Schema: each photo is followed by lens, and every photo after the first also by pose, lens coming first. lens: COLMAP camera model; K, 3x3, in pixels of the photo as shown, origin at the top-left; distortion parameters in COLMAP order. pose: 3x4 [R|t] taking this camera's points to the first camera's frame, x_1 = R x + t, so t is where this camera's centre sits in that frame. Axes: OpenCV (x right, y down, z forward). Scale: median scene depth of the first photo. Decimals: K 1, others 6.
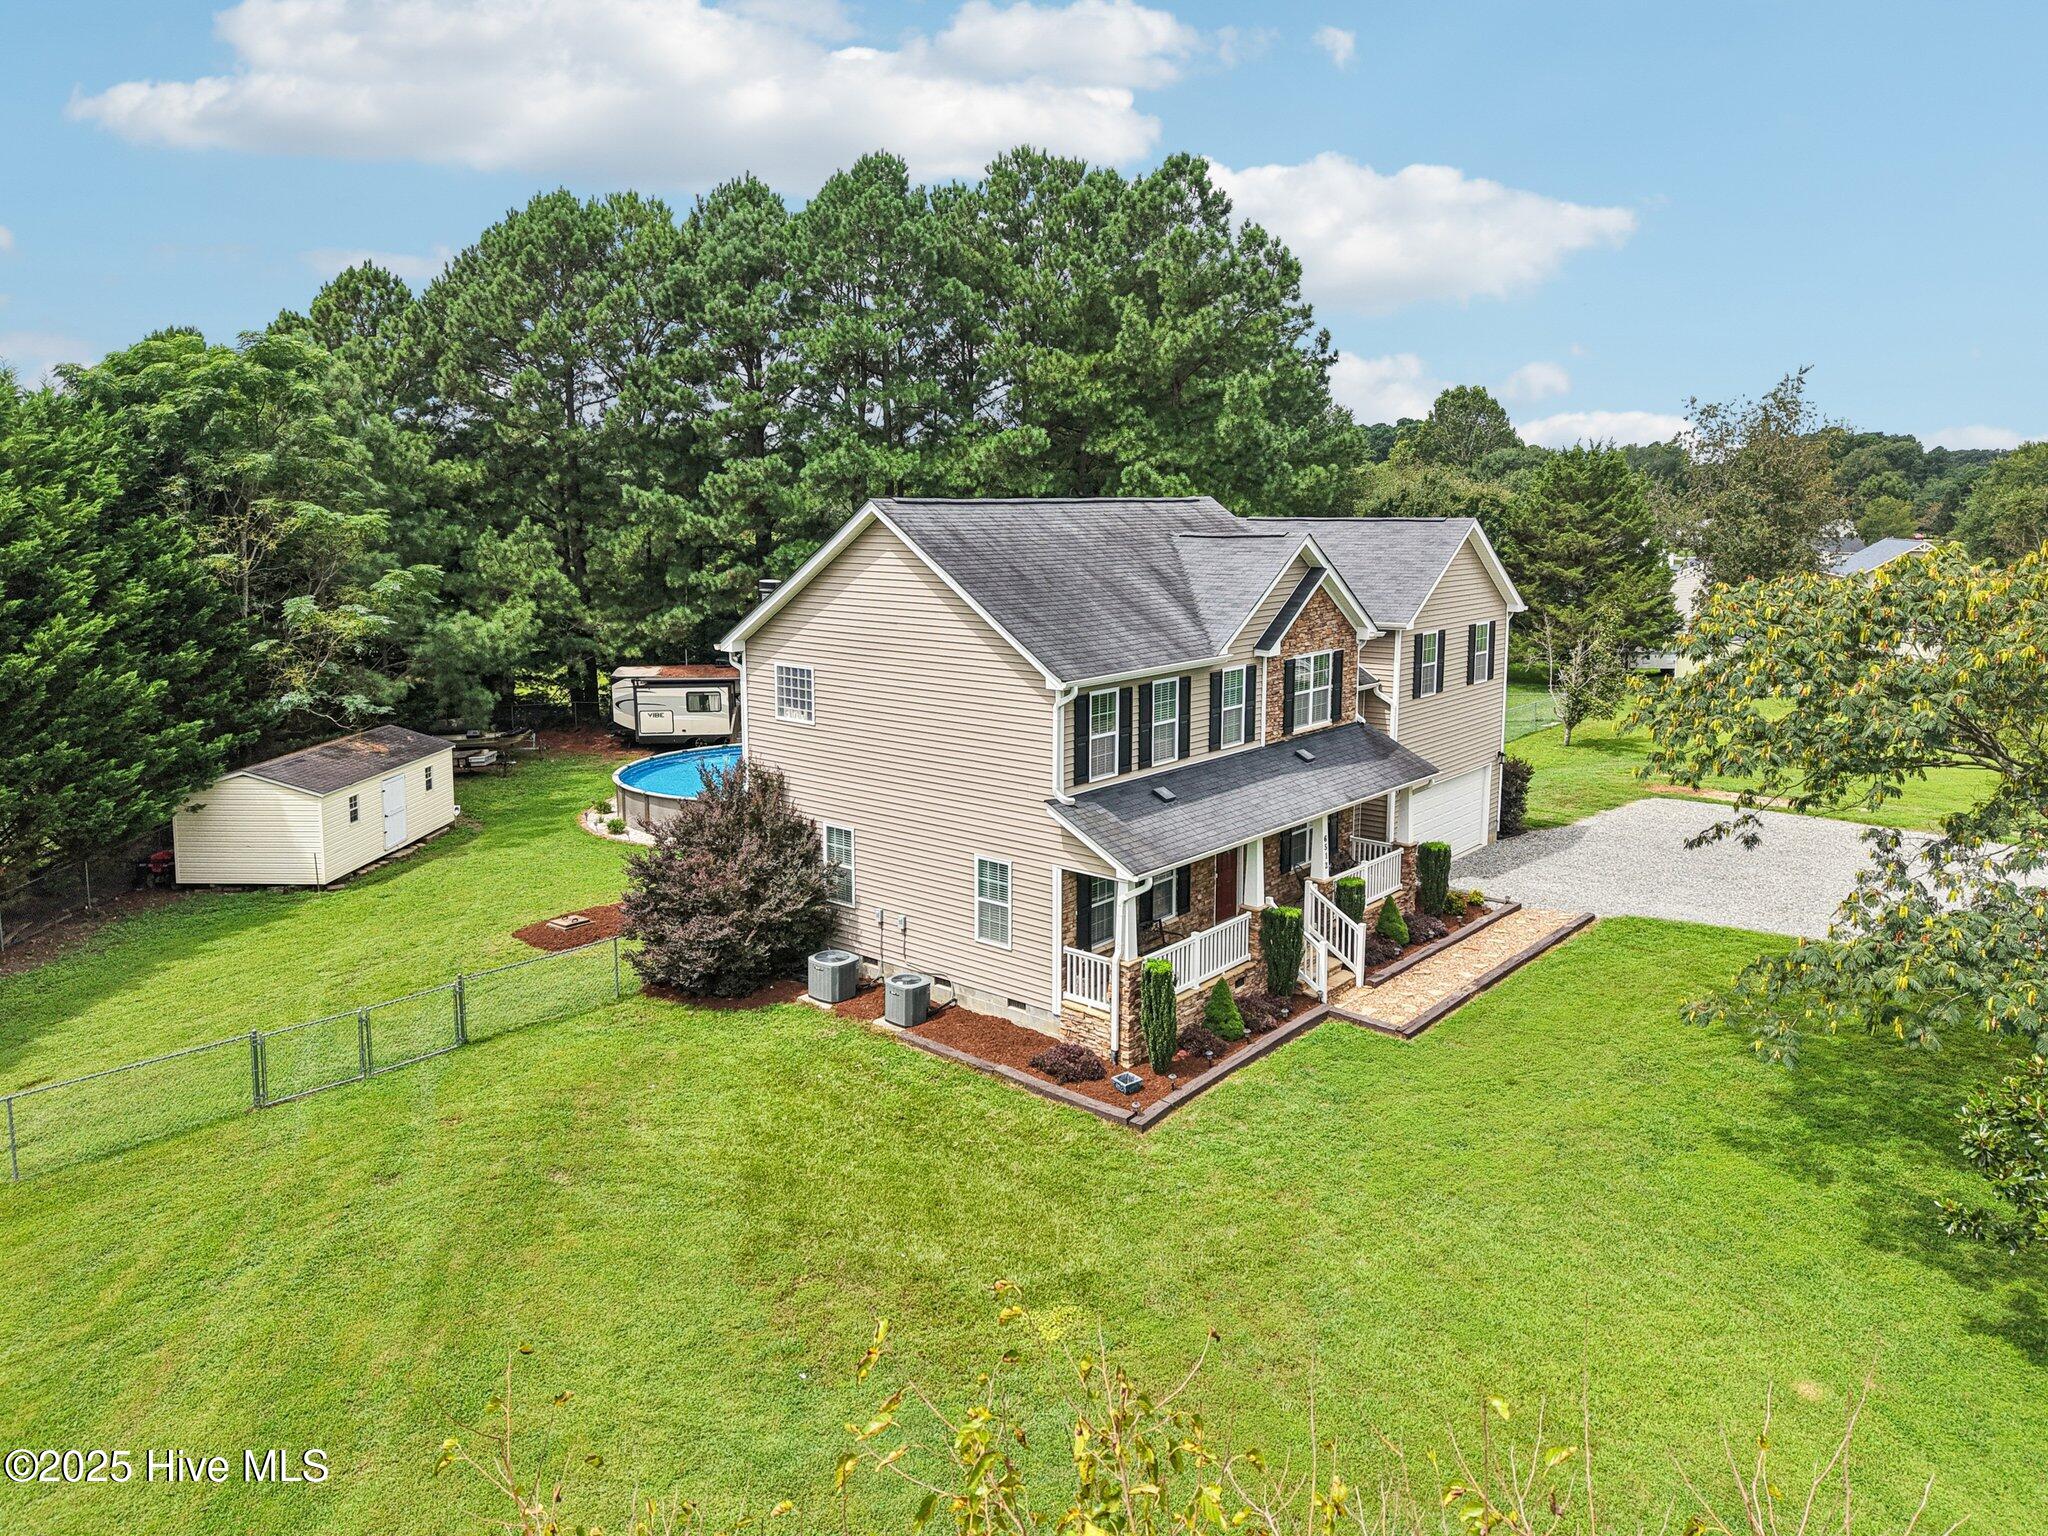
lens RADIAL K [[1446.8, 0, 1024.0], [0, 1446.8, 768.0], [0, 0, 1]] dist [0.001951, -0.003162]
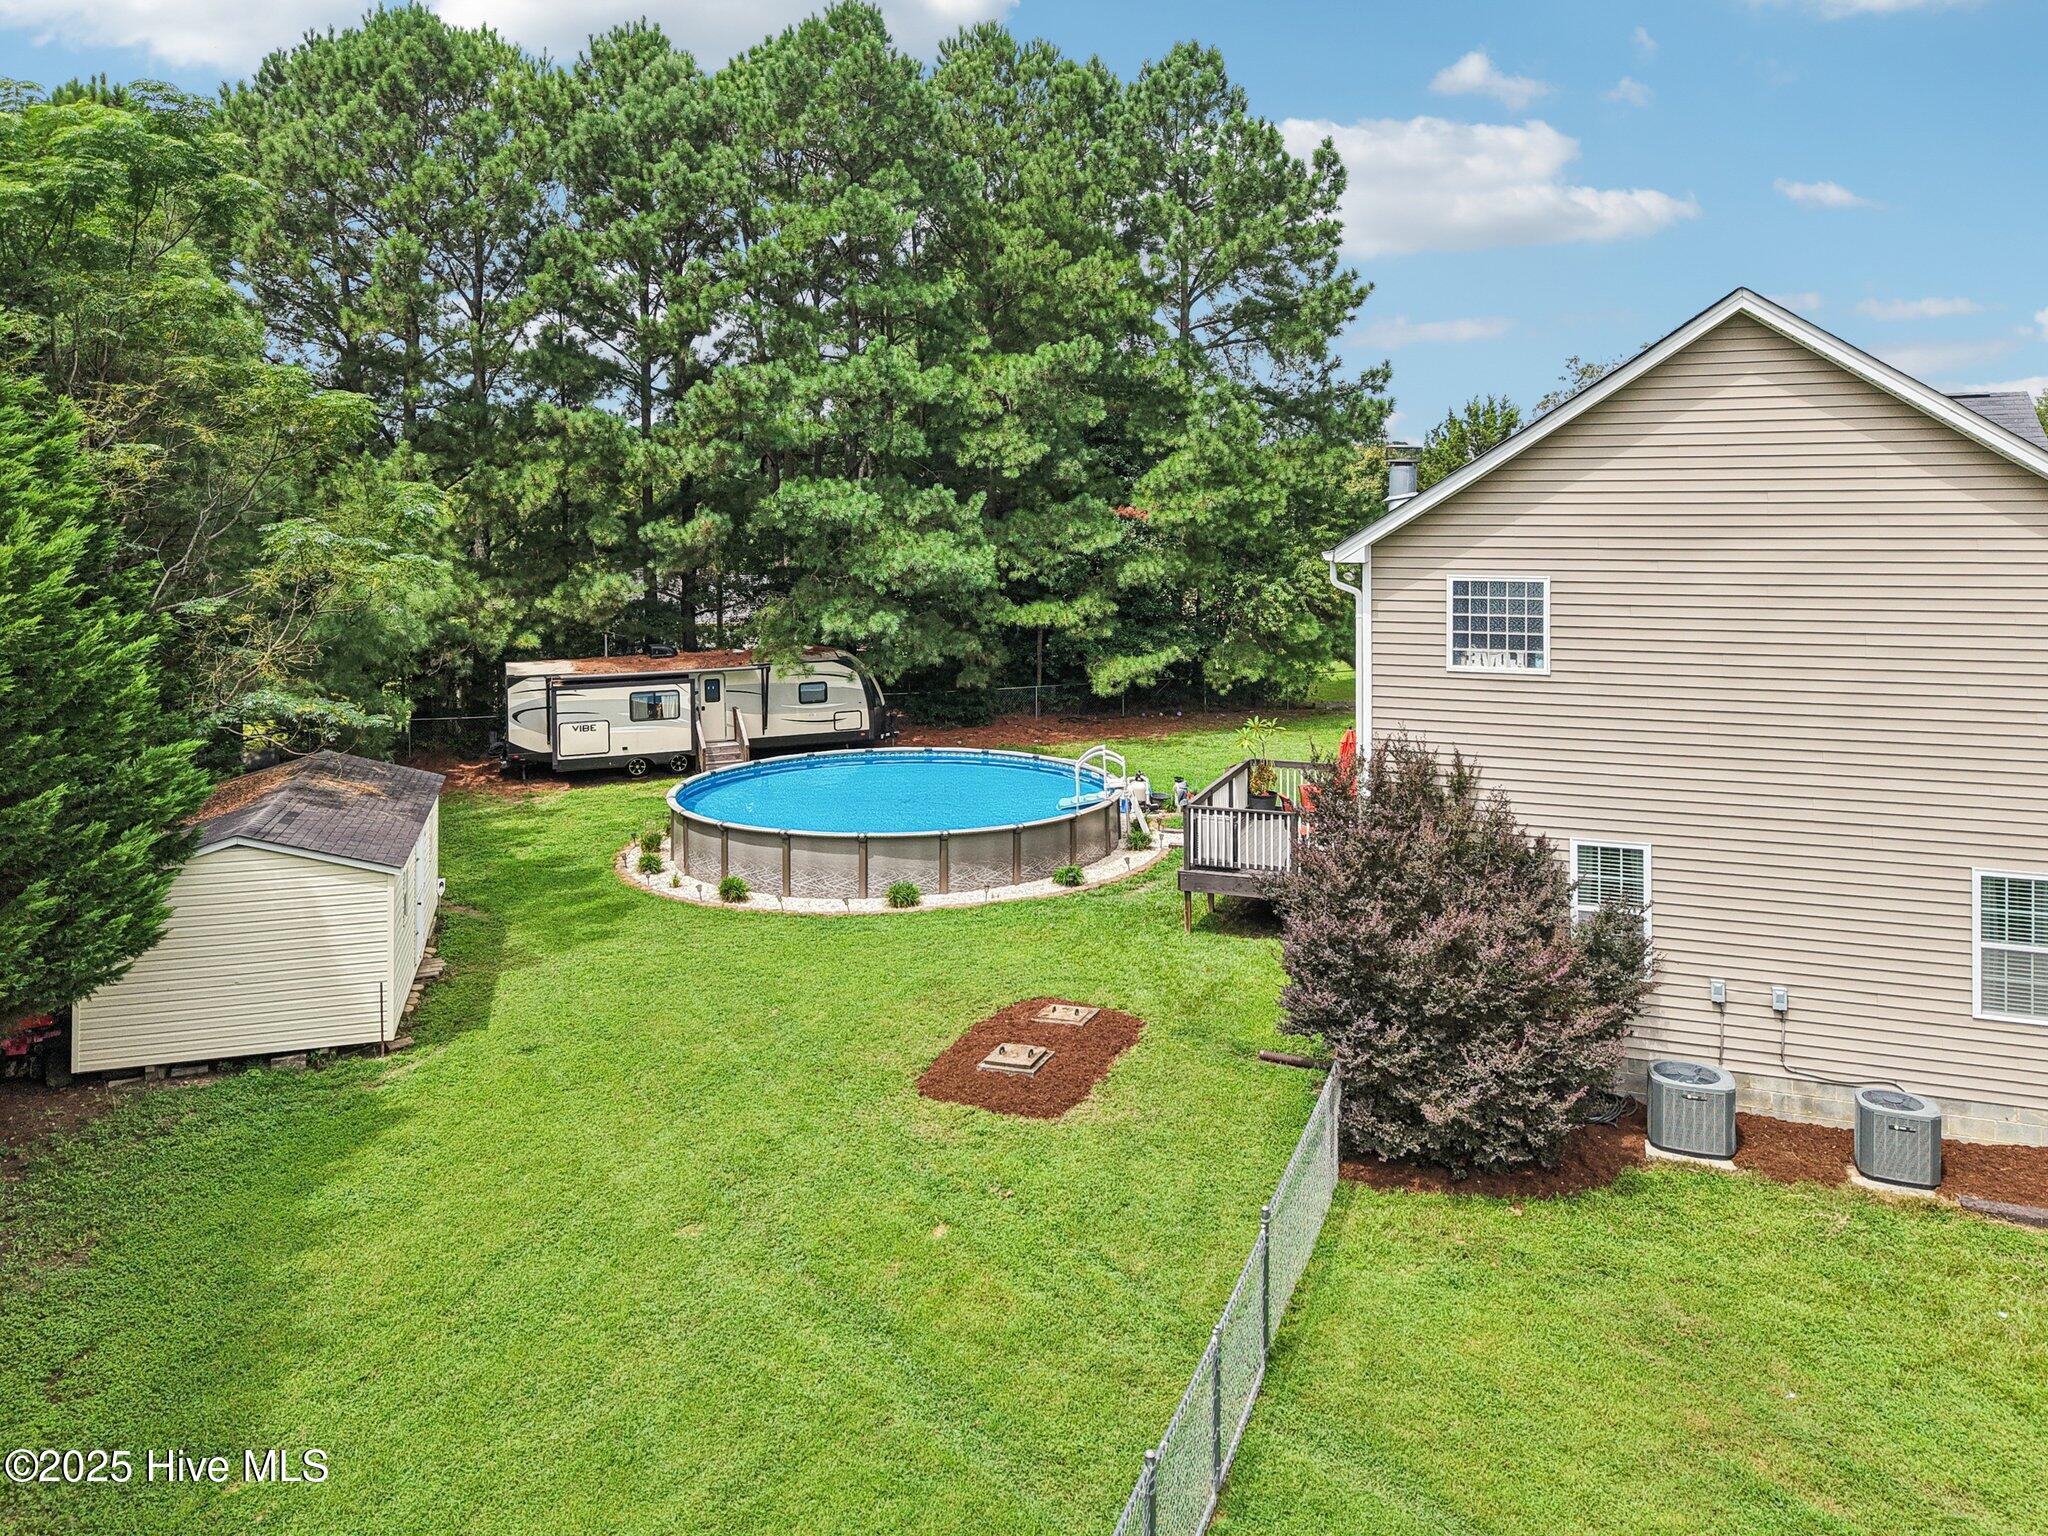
lens RADIAL K [[1511.7, 0, 1023.9], [0, 1511.7, 570.6], [0, 0, 1]] dist [0.021638, -0.004796]
pose [[0.947574, -0.016499, 0.319109, -0.291634], [0.062431, 0.988979, -0.134252, -0.000808], [-0.313377, 0.147136, 0.938161, 0.248371]]
